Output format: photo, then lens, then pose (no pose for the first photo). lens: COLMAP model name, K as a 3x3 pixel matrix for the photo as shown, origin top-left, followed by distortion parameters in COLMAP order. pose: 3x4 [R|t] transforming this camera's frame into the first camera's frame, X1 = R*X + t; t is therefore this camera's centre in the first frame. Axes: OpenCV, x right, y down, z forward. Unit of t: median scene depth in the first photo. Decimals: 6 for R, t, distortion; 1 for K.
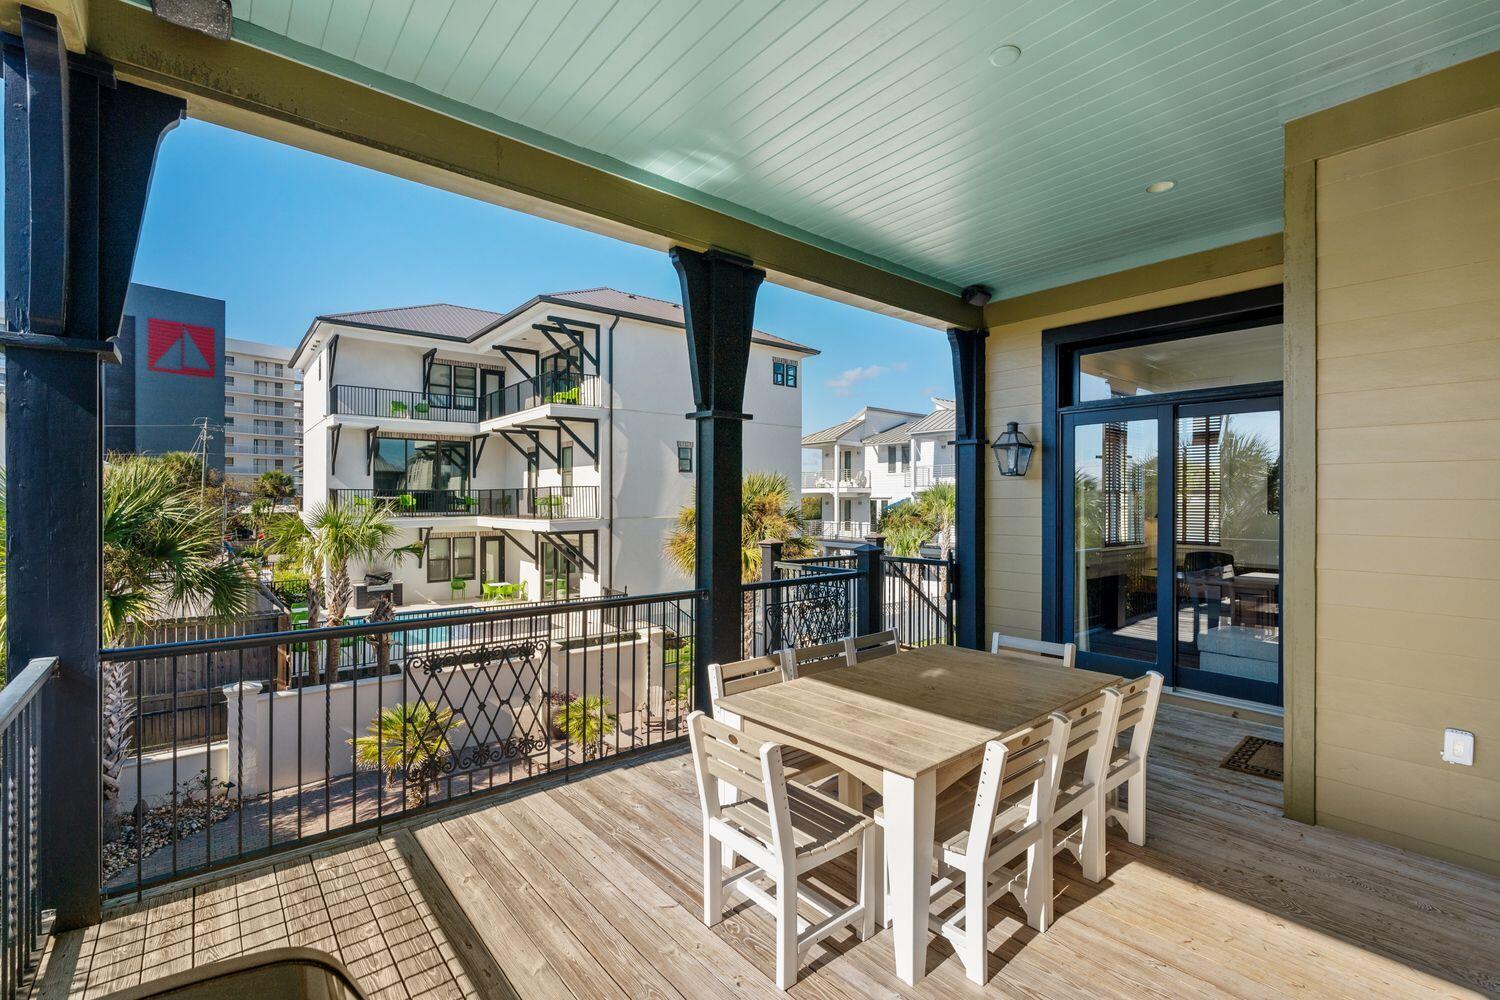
lens RADIAL K [[684.6, 0, 747.2], [0, 684.6, 508.3], [0, 0, 1]] dist [-0.005596, 0.000542]
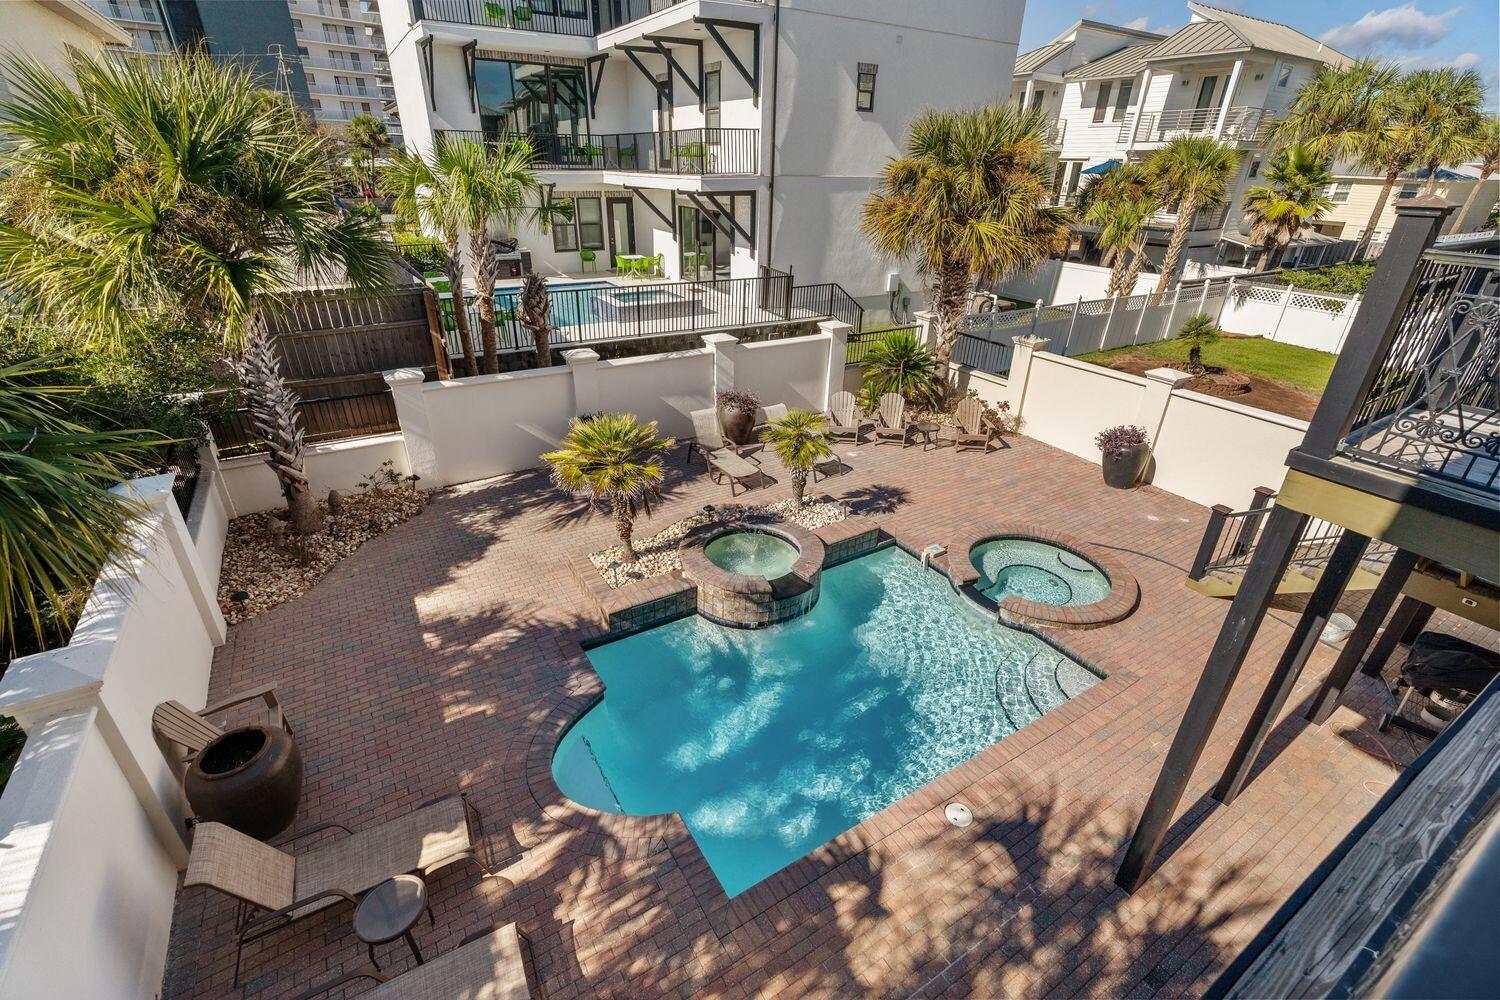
lens RADIAL K [[645.3, 0, 741.7], [0, 645.3, 512.3], [0, 0, 1]] dist [-0.003508, -0.000129]
pose [[0.990610, 0.080982, -0.110156, -0.110775], [-0.020617, 0.884972, 0.465188, 0.012684], [0.135157, -0.458549, 0.878331, 0.136081]]
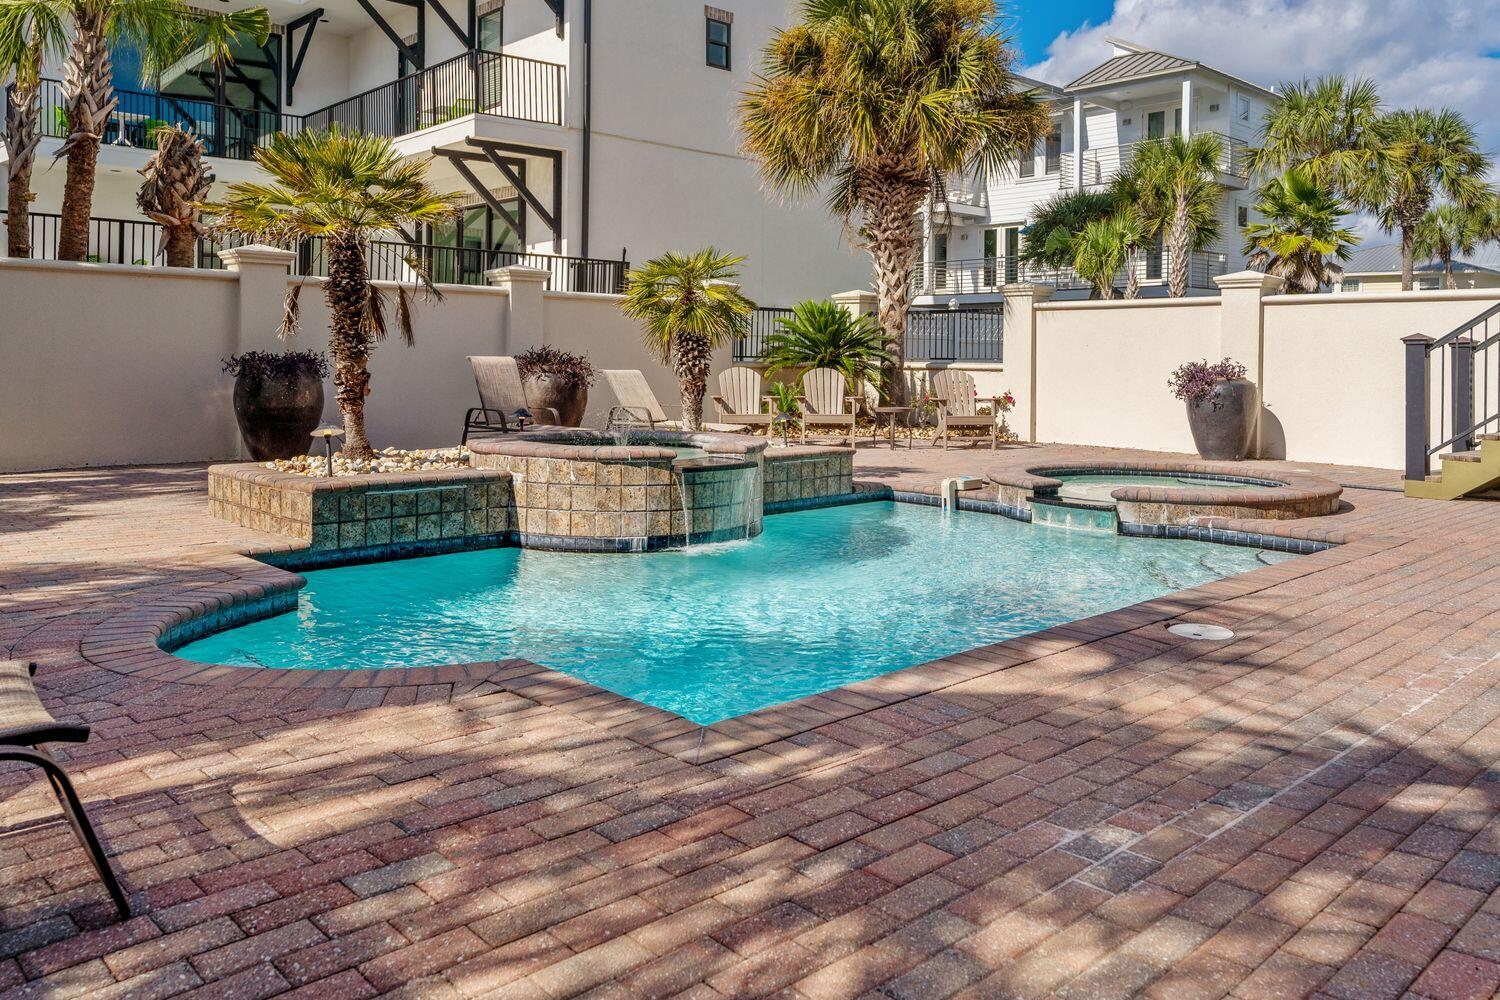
lens RADIAL K [[1133.8, 0, 730.5], [0, 1133.8, 381.3], [0, 0, 1]] dist [0.002860, -0.007016]
pose [[0.997366, 0.021654, 0.069222, -0.136210], [-0.020860, 0.999708, -0.012176, 0.196874], [-0.069465, 0.010700, 0.997527, 0.132037]]
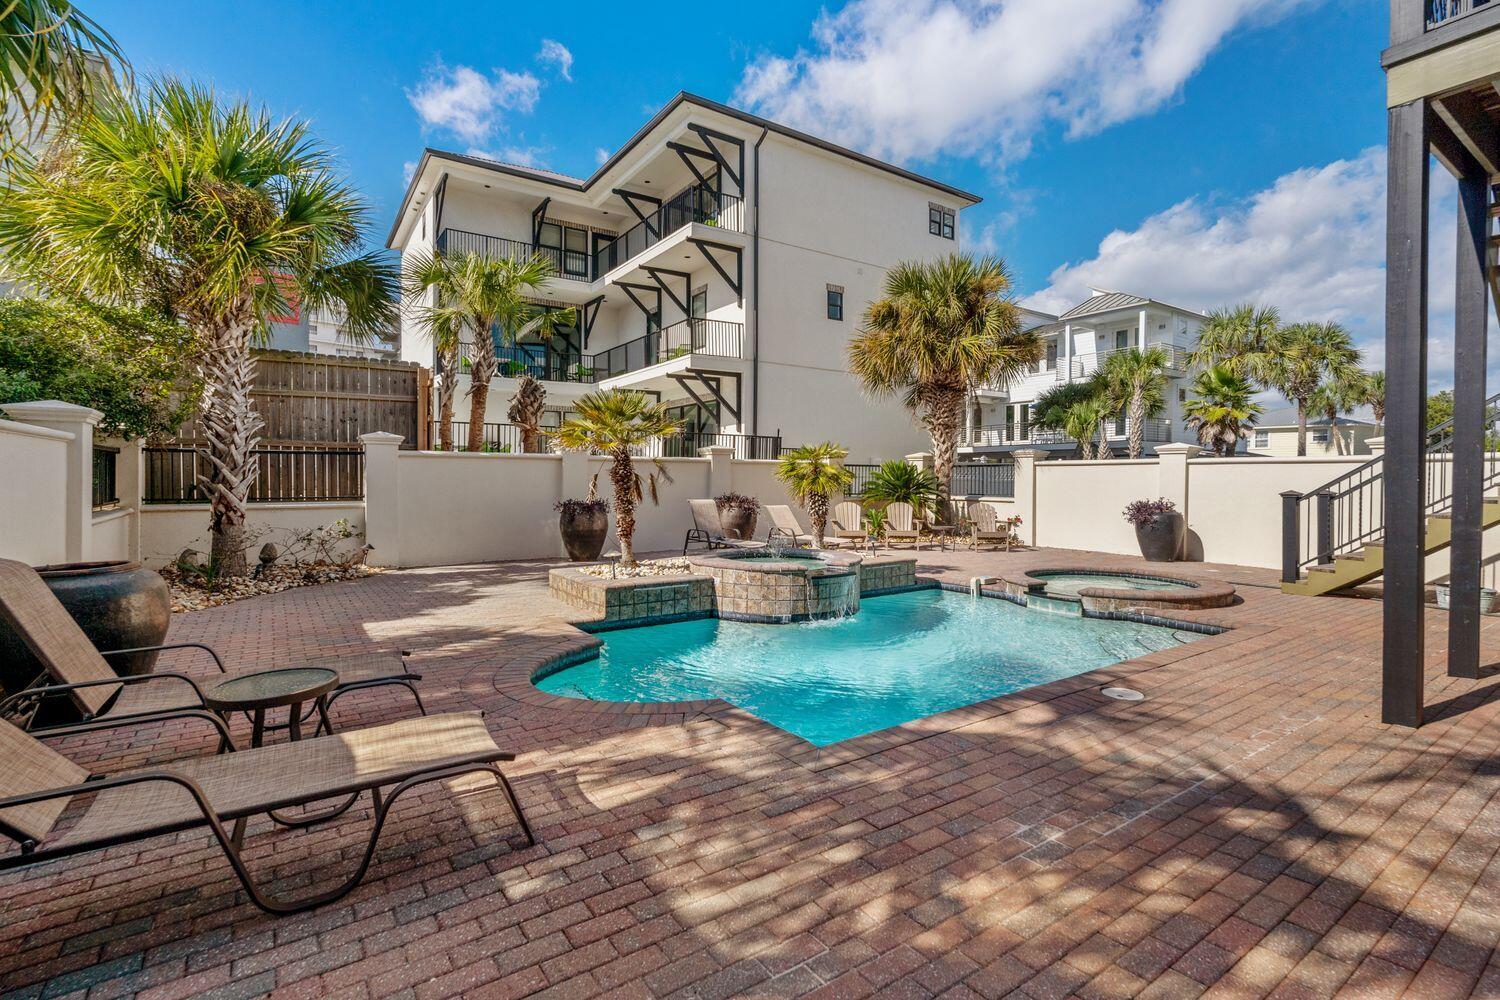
lens RADIAL K [[684.6, 0, 739.4], [0, 684.6, 527.3], [0, 0, 1]] dist [-0.005596, 0.000542]
pose [[0.996489, 0.021218, -0.080987, -0.135512], [-0.018834, 0.999370, 0.030086, 0.186437], [0.081574, -0.028455, 0.996261, 0.121469]]
